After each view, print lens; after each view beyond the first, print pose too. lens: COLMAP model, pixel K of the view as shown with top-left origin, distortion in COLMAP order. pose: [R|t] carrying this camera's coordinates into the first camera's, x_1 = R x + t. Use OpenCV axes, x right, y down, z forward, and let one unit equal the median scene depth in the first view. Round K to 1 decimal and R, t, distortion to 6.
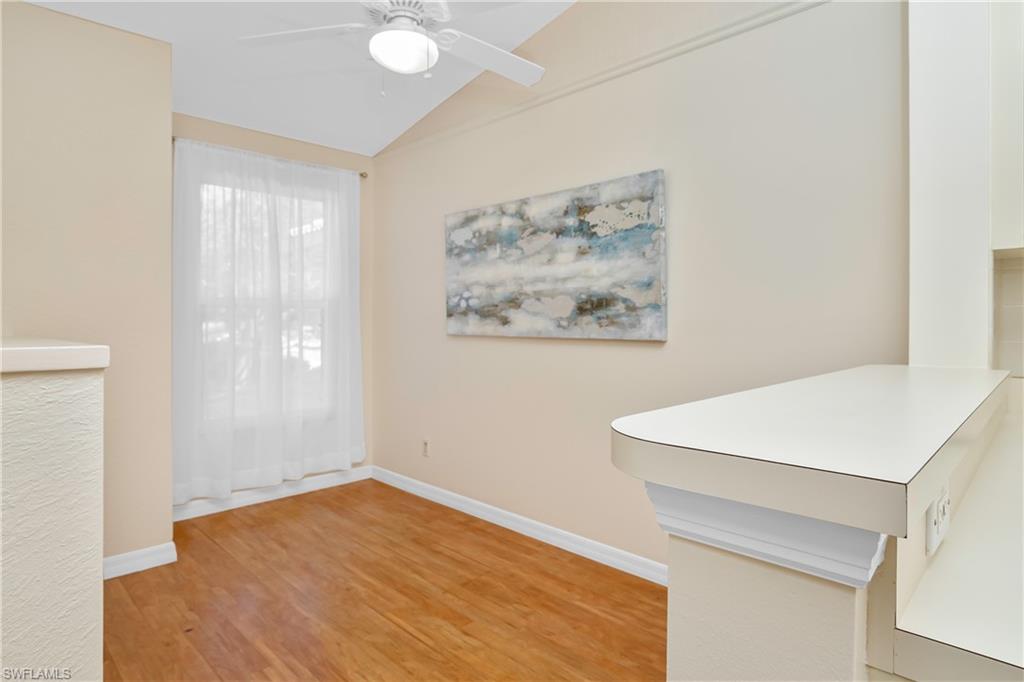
lens RADIAL K [[573.0, 0, 510.6], [0, 573.0, 316.3], [0, 0, 1]] dist [0.001914, 0.000632]
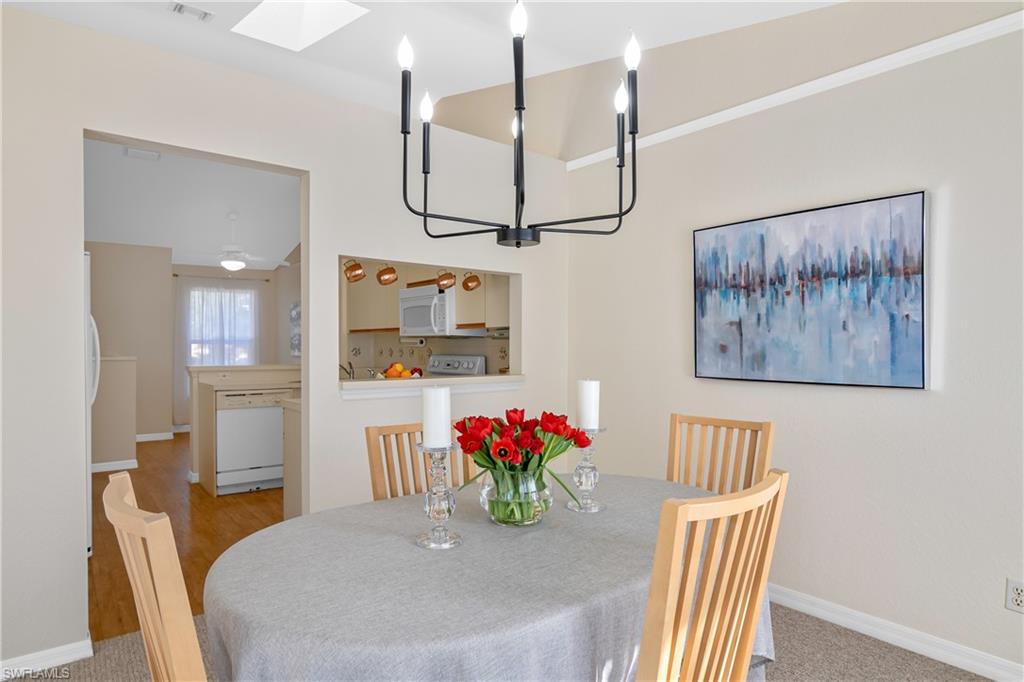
lens RADIAL K [[569.1, 0, 507.0], [0, 569.1, 344.7], [0, 0, 1]] dist [-0.000533, 0.000181]
pose [[0.993591, 0.001566, -0.113028, 1.186840], [-0.000709, 0.999971, 0.007623, -0.035449], [0.113036, -0.007494, 0.993563, -1.365050]]
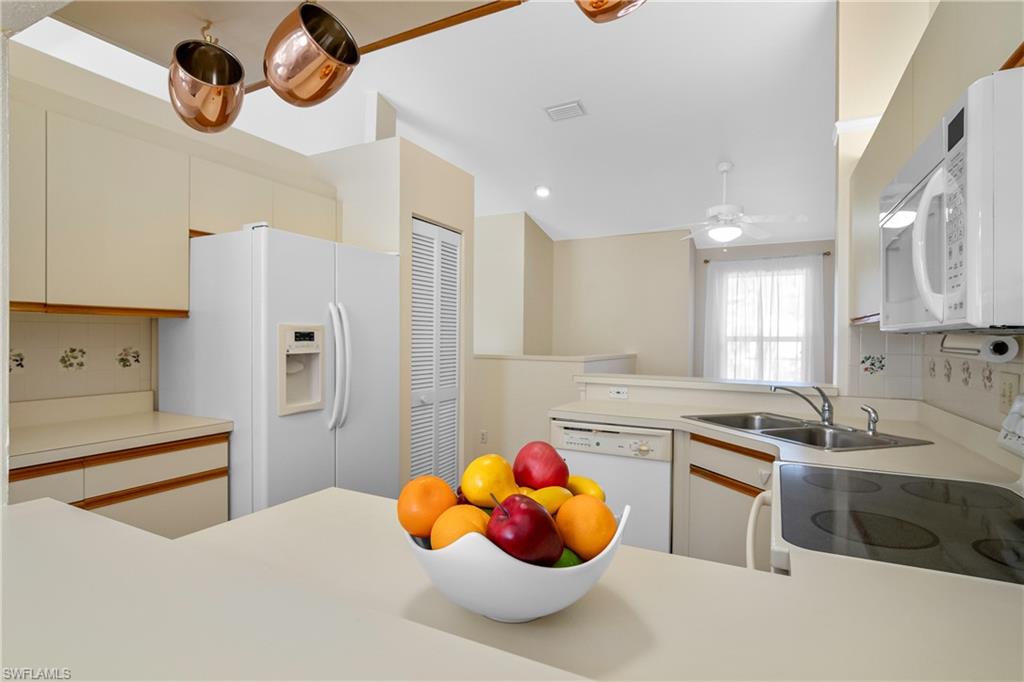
lens RADIAL K [[510.5, 0, 512.0], [0, 510.5, 341.0], [0, 0, 1]] dist [-0.001027, -0.000191]
pose [[0.312445, 0.009974, -0.949883, 1.057447], [0.000093, 0.999945, 0.010531, -0.042307], [0.949936, -0.003379, 0.312427, -0.291917]]
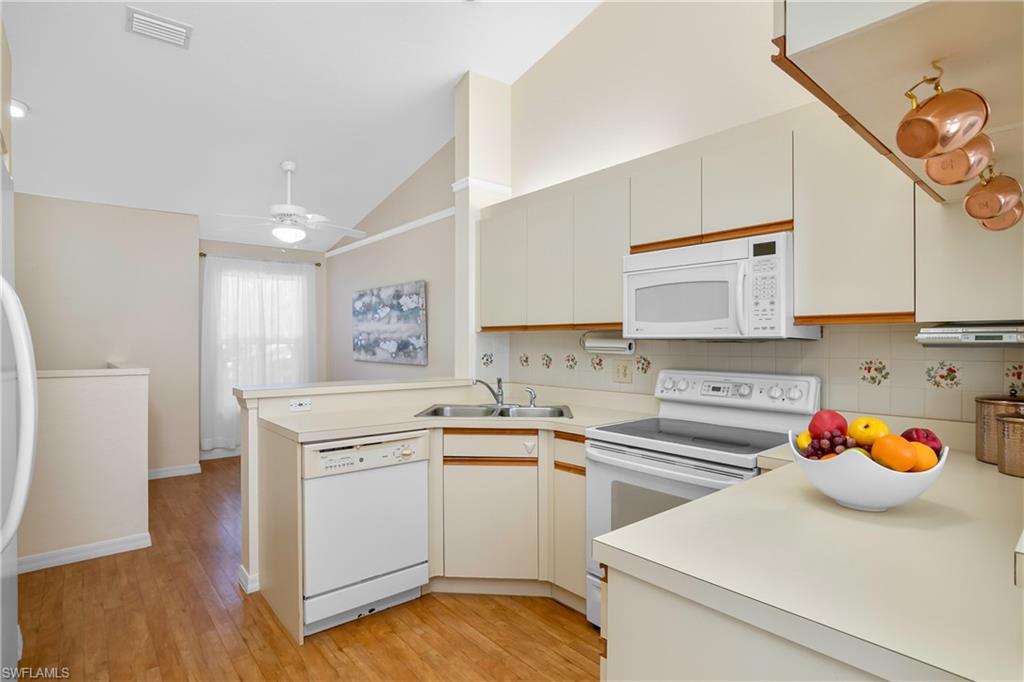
lens RADIAL K [[514.8, 0, 512.0], [0, 514.8, 341.0], [0, 0, 1]] dist [-0.003083, 0.000086]
pose [[0.996836, 0.001391, -0.079473, 0.597091], [-0.000615, 0.999952, 0.009786, -0.050076], [0.079483, -0.009706, 0.996789, -0.643036]]
